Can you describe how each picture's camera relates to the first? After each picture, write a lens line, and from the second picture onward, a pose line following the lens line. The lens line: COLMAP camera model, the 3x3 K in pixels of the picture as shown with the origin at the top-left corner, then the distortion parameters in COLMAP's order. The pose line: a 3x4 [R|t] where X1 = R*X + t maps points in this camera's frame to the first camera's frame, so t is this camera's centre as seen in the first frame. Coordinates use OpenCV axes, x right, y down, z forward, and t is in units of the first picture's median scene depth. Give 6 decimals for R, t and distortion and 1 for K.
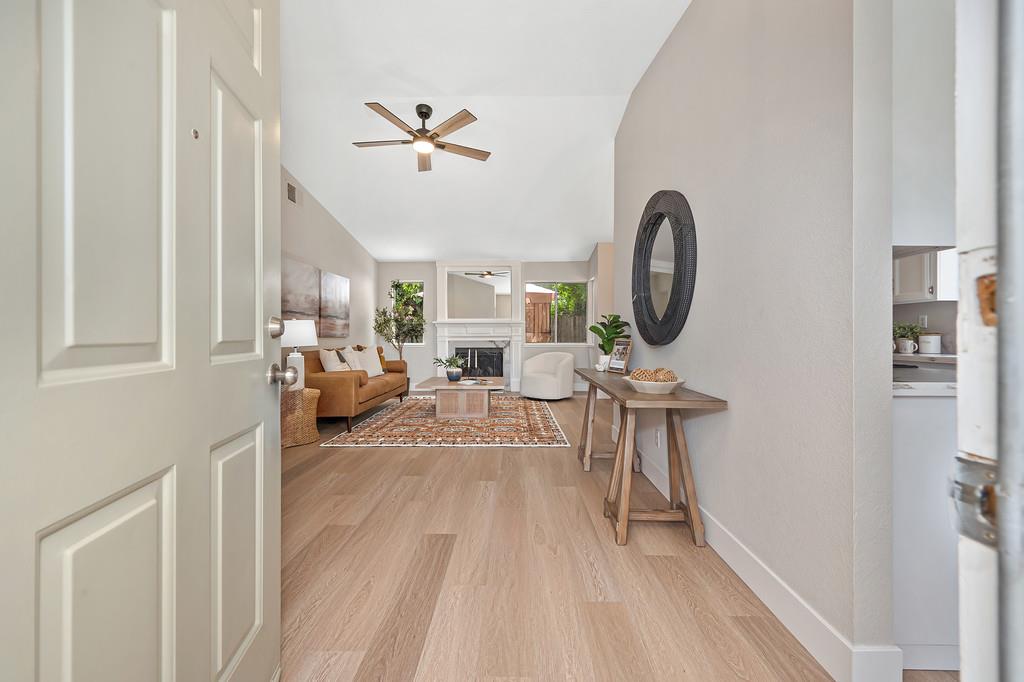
lens RADIAL K [[412.5, 0, 510.3], [0, 412.5, 338.3], [0, 0, 1]] dist [-0.004042, 0.001574]
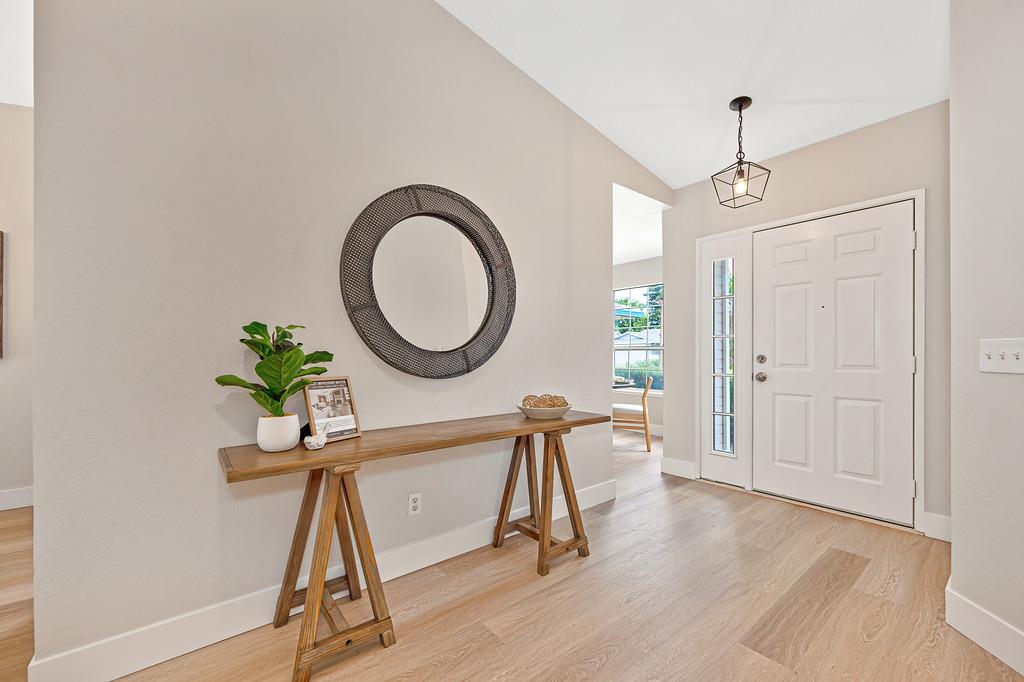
lens RADIAL K [[412.5, 0, 510.1], [0, 412.5, 347.2], [0, 0, 1]] dist [-0.004042, 0.001574]
pose [[-0.640358, 0.000897, 0.768076, -0.490995], [-0.002169, 0.999993, -0.002977, -0.057436], [-0.768073, -0.003572, -0.640352, 2.021469]]
